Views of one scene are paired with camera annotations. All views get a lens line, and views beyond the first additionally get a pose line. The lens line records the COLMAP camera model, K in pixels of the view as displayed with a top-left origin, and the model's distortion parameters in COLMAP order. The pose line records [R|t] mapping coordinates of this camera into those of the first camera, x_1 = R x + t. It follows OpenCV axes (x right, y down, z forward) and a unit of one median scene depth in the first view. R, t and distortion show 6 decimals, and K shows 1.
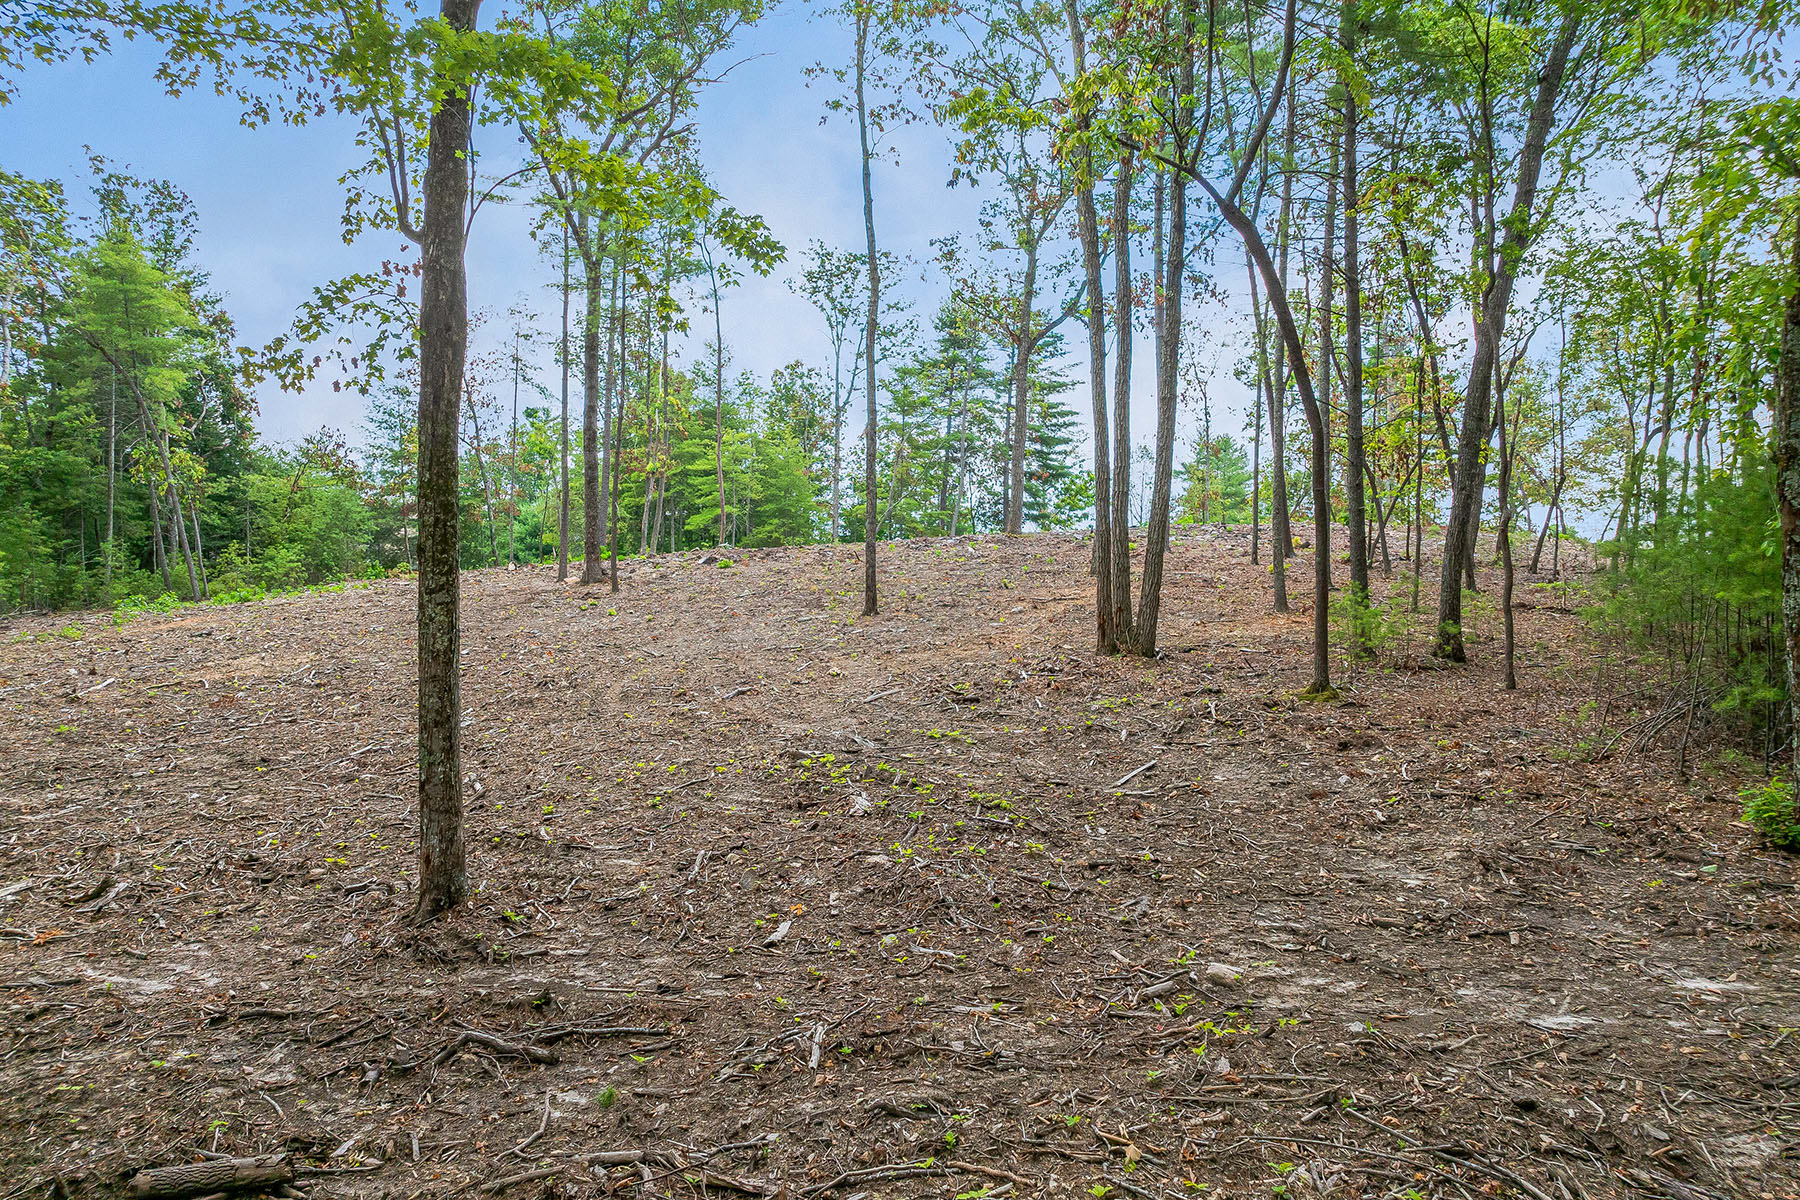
lens RADIAL K [[1247.8, 0, 899.0], [0, 1247.8, 597.2], [0, 0, 1]] dist [0.000154, 0.000024]
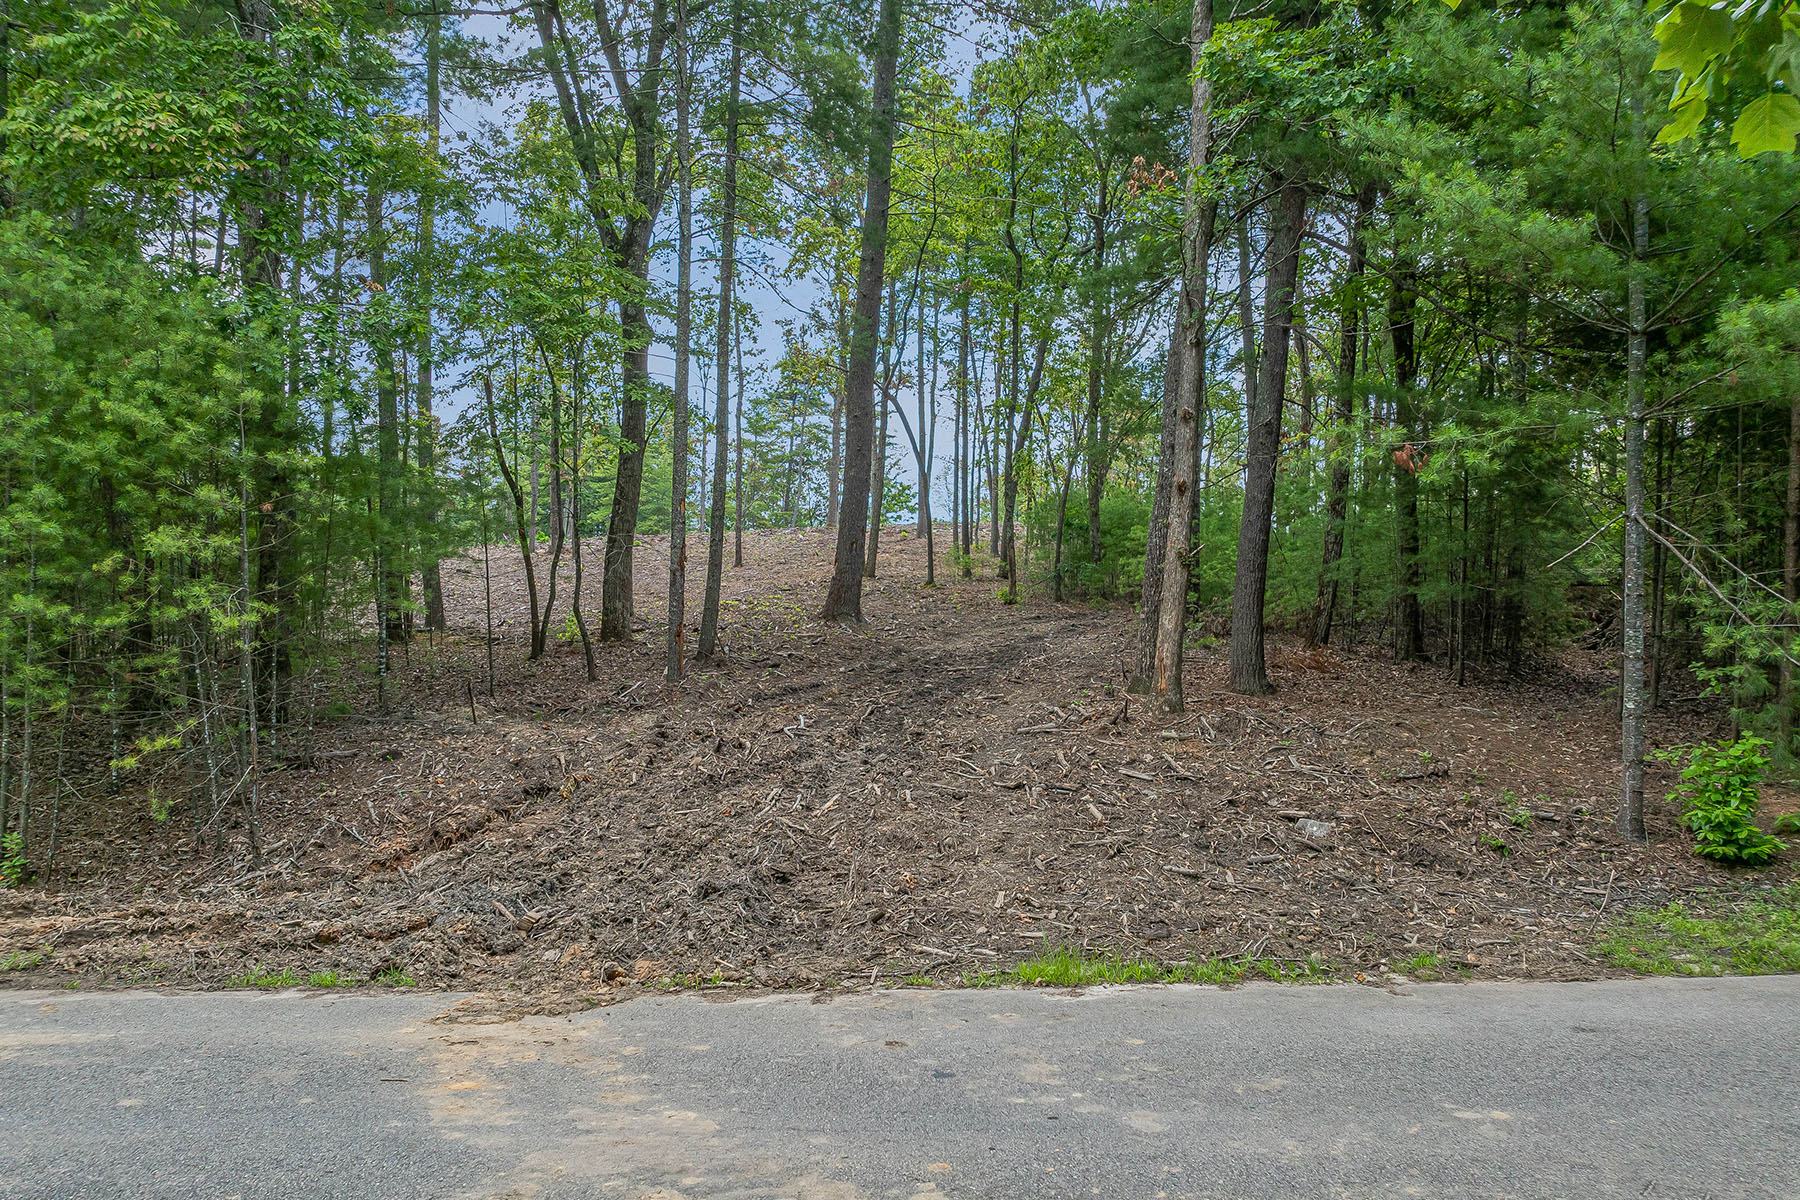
lens RADIAL K [[1247.8, 0, 897.7], [0, 1247.8, 603.3], [0, 0, 1]] dist [0.000154, 0.000024]
pose [[0.992952, 0.001770, 0.118502, -0.003007], [-0.002062, 0.999995, 0.002343, 0.021174], [-0.118497, -0.002570, 0.992951, -0.273667]]
